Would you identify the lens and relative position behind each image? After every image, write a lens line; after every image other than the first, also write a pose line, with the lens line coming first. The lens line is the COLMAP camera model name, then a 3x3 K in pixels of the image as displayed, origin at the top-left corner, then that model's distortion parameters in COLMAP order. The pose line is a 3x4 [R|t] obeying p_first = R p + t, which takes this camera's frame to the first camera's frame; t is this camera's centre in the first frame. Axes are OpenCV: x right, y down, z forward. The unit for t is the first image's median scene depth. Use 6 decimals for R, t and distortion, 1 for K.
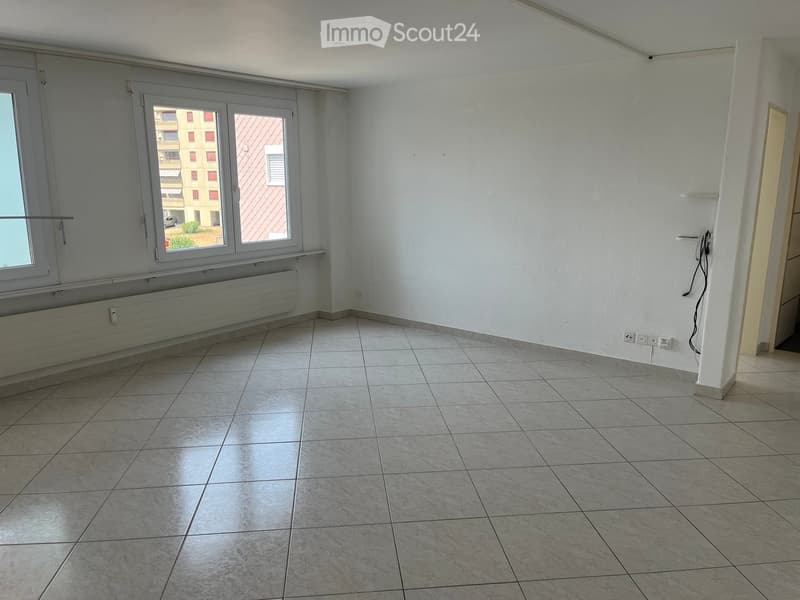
lens RADIAL K [[615.2, 0, 424.8], [0, 615.2, 298.8], [0, 0, 1]] dist [0.036610, -0.013363]
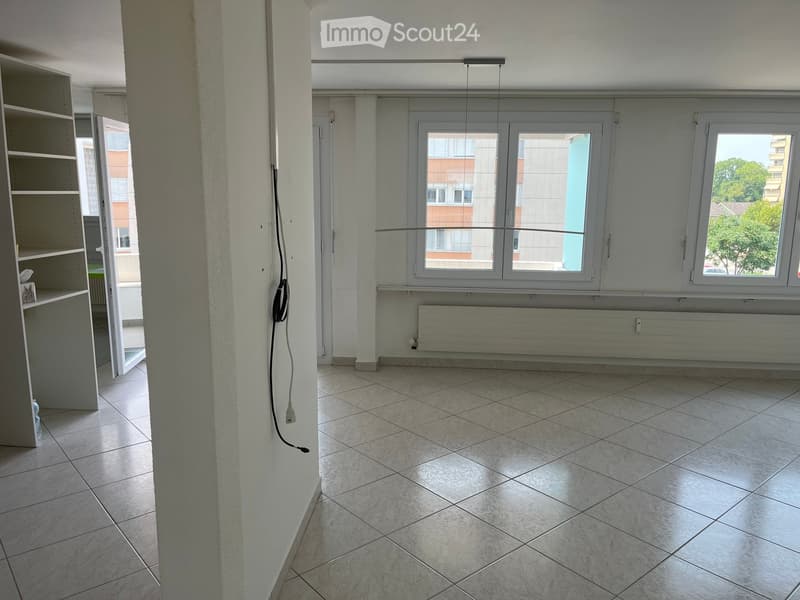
lens RADIAL K [[556.2, 0, 405.0], [0, 556.2, 285.7], [0, 0, 1]] dist [0.016957, 0.008991]
pose [[0.560083, 0.147658, -0.815171, 0.323263], [-0.184731, 0.981472, 0.050858, -0.084571], [0.807577, 0.122103, 0.576984, 0.404720]]
